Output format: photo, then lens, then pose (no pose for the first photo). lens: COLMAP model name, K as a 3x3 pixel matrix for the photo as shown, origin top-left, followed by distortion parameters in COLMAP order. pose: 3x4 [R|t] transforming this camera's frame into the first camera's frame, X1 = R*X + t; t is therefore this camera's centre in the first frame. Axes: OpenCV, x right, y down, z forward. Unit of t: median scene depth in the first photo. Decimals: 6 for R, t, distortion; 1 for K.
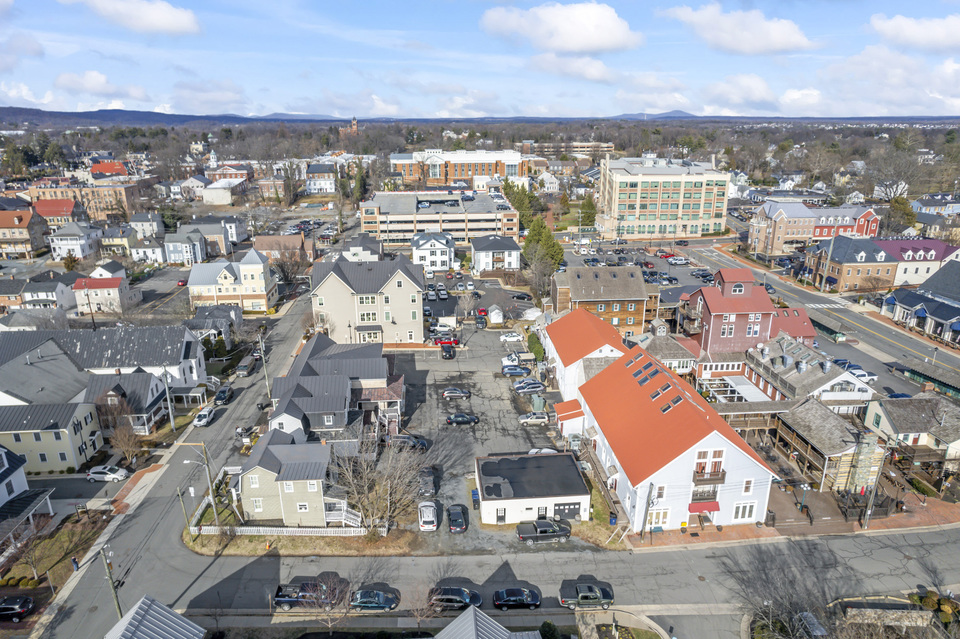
lens RADIAL K [[615.8, 0, 480.0], [0, 615.8, 319.5], [0, 0, 1]] dist [-0.060325, 0.043375]
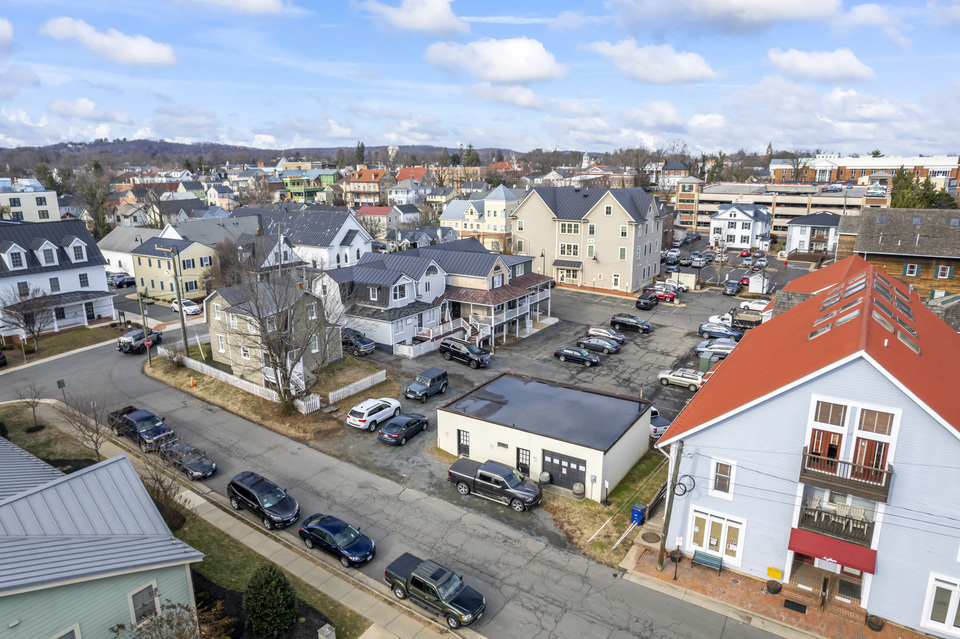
lens RADIAL K [[615.8, 0, 480.0], [0, 615.8, 319.5], [0, 0, 1]] dist [-0.060325, 0.043375]
pose [[0.791594, 0.151384, -0.591998, 0.385907], [-0.190041, 0.981771, -0.003060, 0.194121], [0.580743, 0.114926, 0.805934, 0.492529]]
